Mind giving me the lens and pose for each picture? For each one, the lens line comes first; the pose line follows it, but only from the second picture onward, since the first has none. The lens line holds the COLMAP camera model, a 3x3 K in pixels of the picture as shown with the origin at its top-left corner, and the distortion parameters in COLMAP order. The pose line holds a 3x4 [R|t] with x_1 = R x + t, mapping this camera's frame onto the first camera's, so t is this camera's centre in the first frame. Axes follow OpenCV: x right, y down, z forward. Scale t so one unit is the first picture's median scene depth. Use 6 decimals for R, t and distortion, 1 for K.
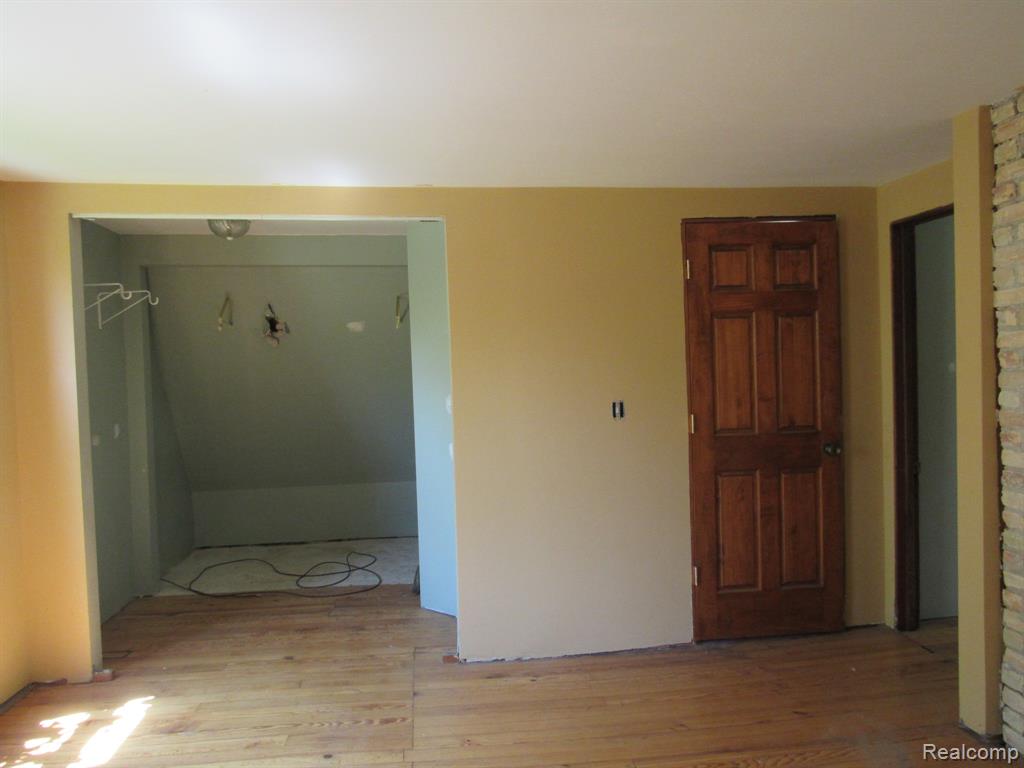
lens RADIAL K [[737.7, 0, 503.3], [0, 737.7, 384.8], [0, 0, 1]] dist [-0.025714, 0.035365]
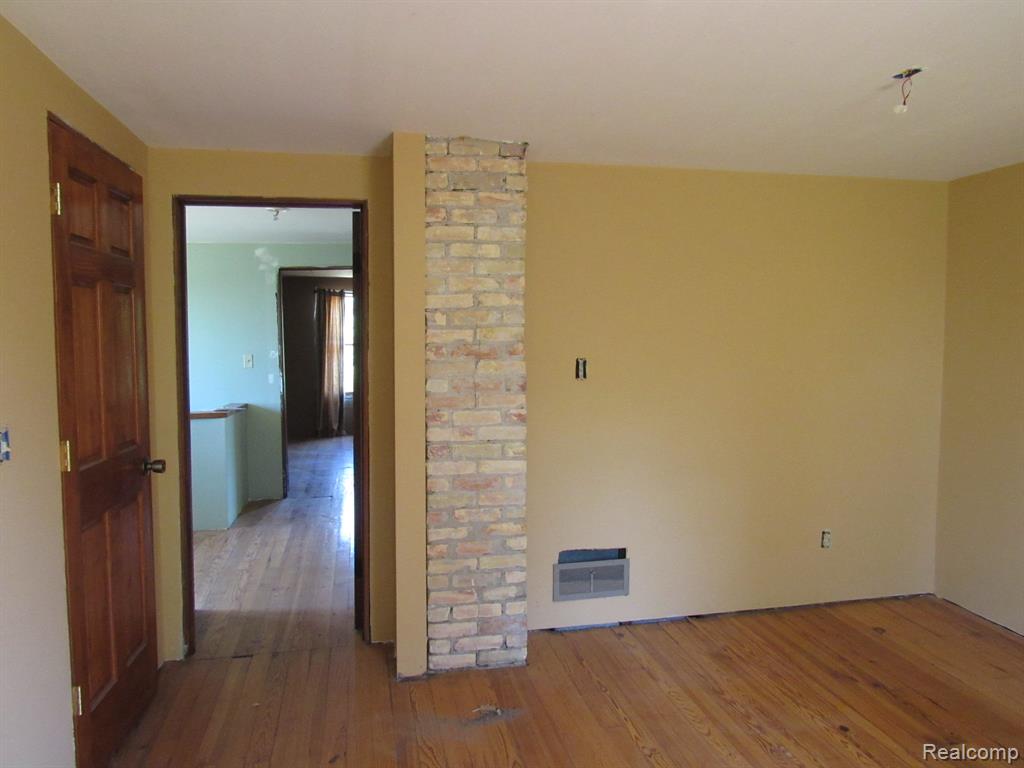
lens RADIAL K [[737.7, 0, 503.3], [0, 737.7, 384.8], [0, 0, 1]] dist [-0.025714, 0.035365]
pose [[-0.066306, -0.030110, 0.997345, -0.529954], [0.034100, 0.998892, 0.032424, -0.017823], [-0.997217, 0.036159, -0.065206, 0.968885]]
